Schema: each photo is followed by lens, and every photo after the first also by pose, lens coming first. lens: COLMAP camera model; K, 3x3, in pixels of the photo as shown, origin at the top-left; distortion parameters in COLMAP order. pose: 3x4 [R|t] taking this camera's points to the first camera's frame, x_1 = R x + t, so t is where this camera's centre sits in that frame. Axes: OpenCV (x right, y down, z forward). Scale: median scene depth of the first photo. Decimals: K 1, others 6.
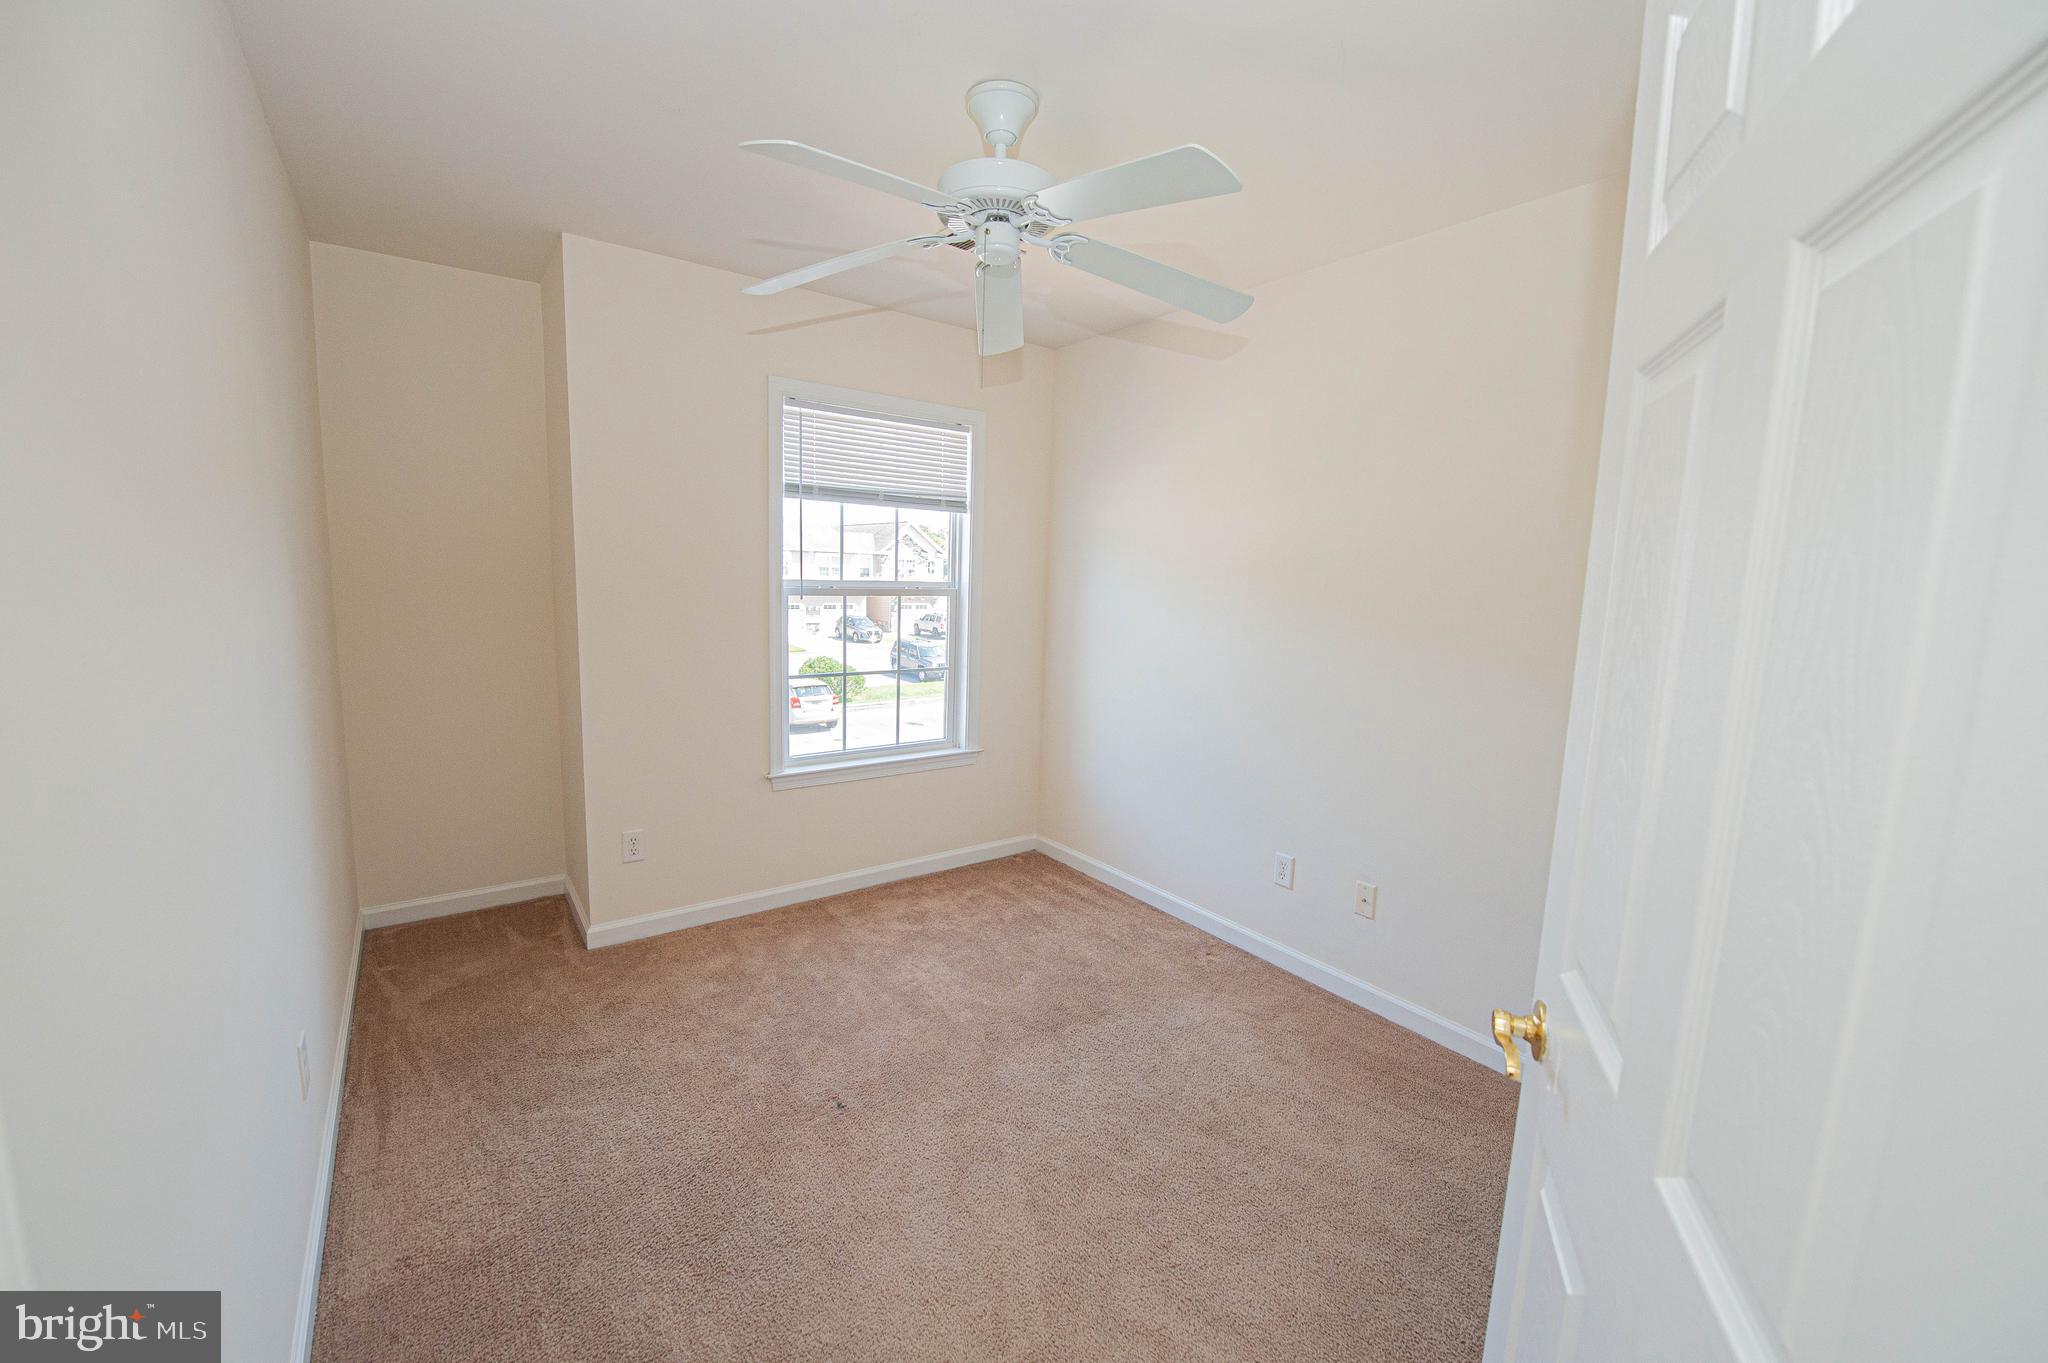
lens RADIAL K [[819.6, 0, 1019.5], [0, 819.6, 682.6], [0, 0, 1]] dist [-0.014558, -0.004132]
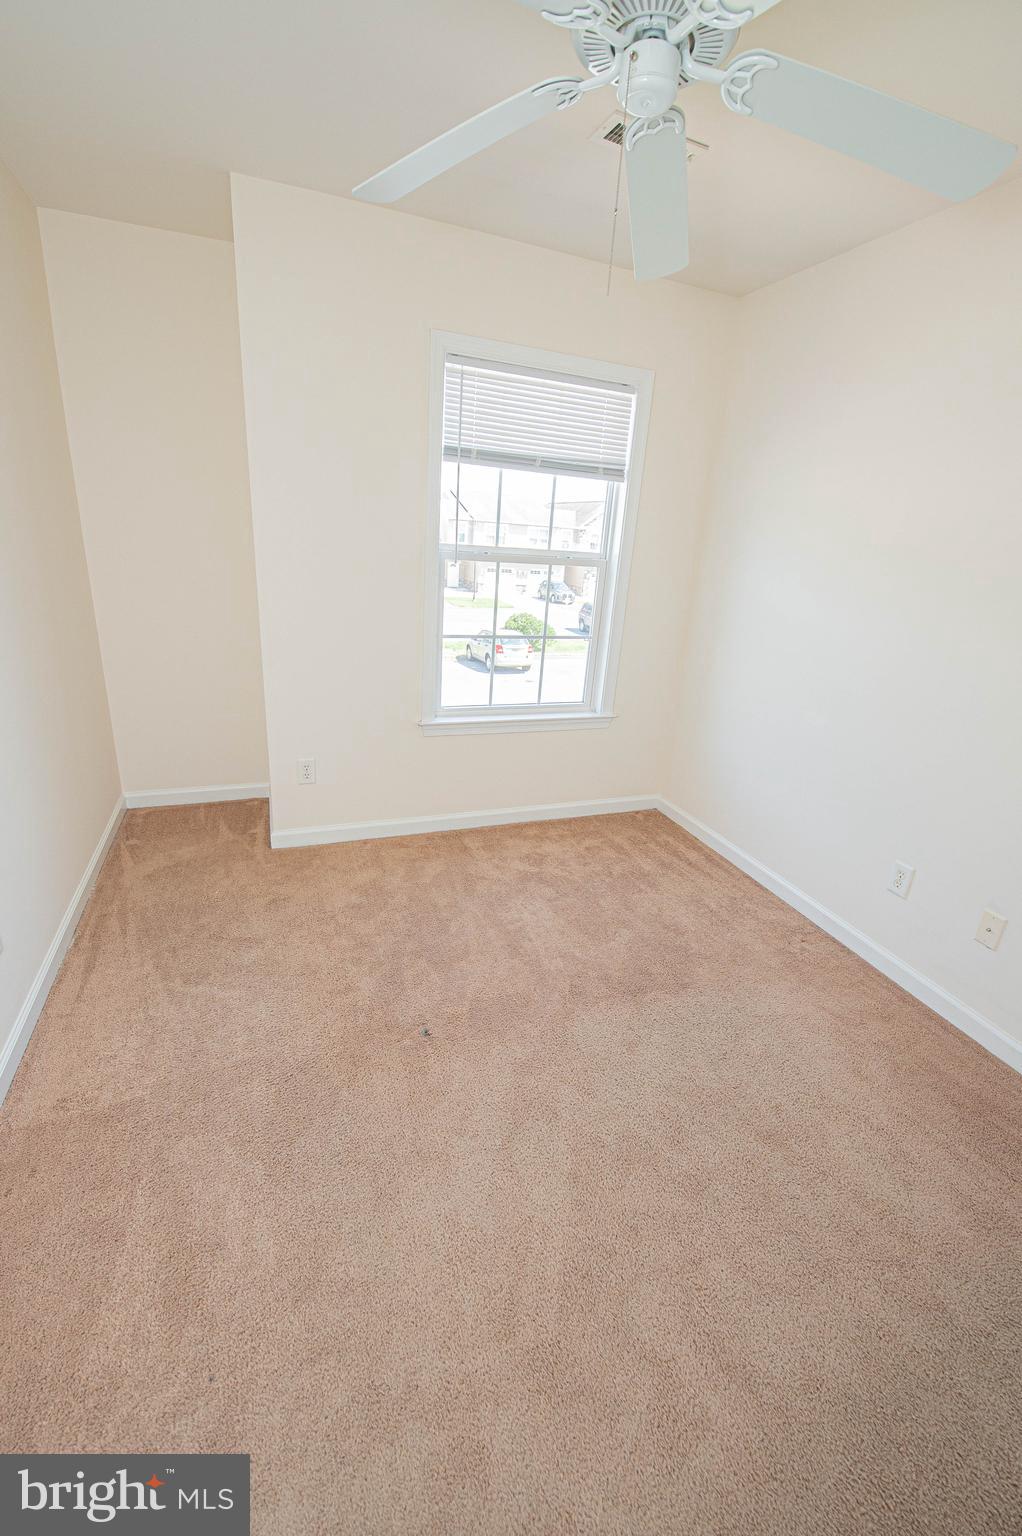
lens RADIAL K [[629.5, 0, 517.5], [0, 629.5, 771.9], [0, 0, 1]] dist [-0.015939, -0.002642]
pose [[0.963489, 0.124762, -0.236904, 0.042436], [-0.072391, 0.973233, 0.218123, -0.021630], [0.257776, -0.193009, 0.946731, 0.191697]]
